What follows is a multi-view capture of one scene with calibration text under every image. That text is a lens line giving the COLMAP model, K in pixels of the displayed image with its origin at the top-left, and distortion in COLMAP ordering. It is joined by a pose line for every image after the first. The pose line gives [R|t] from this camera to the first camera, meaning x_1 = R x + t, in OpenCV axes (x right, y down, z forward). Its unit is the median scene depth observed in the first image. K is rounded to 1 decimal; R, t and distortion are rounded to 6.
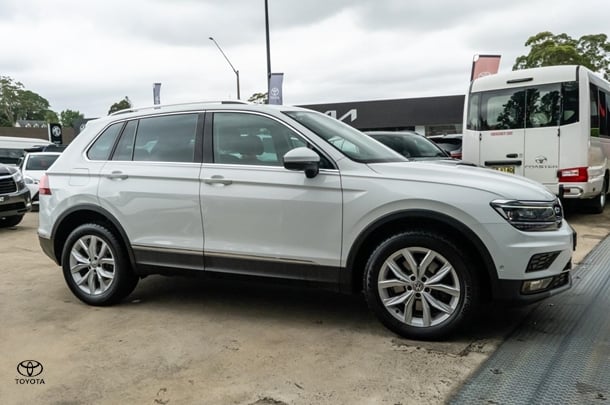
lens RADIAL K [[1386.4, 0, 305.0], [0, 1386.4, 202.5], [0, 0, 1]] dist [-0.037036, -0.155336]
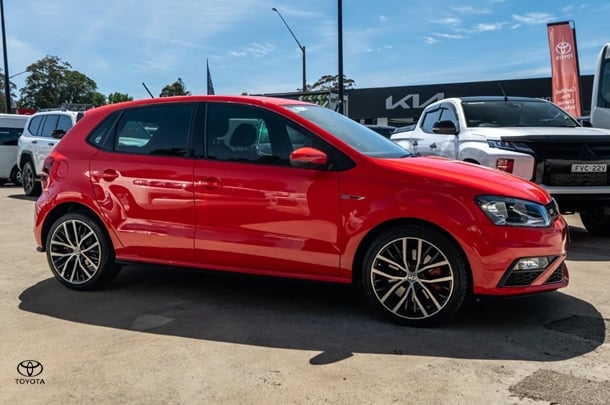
lens RADIAL K [[1386.4, 0, 305.0], [0, 1386.4, 202.5], [0, 0, 1]] dist [-0.037036, -0.155336]
pose [[0.997711, 0.048876, -0.046734, -0.002624], [-0.049345, 0.998742, -0.008940, 0.006717], [0.046239, 0.011226, 0.998867, 0.103211]]
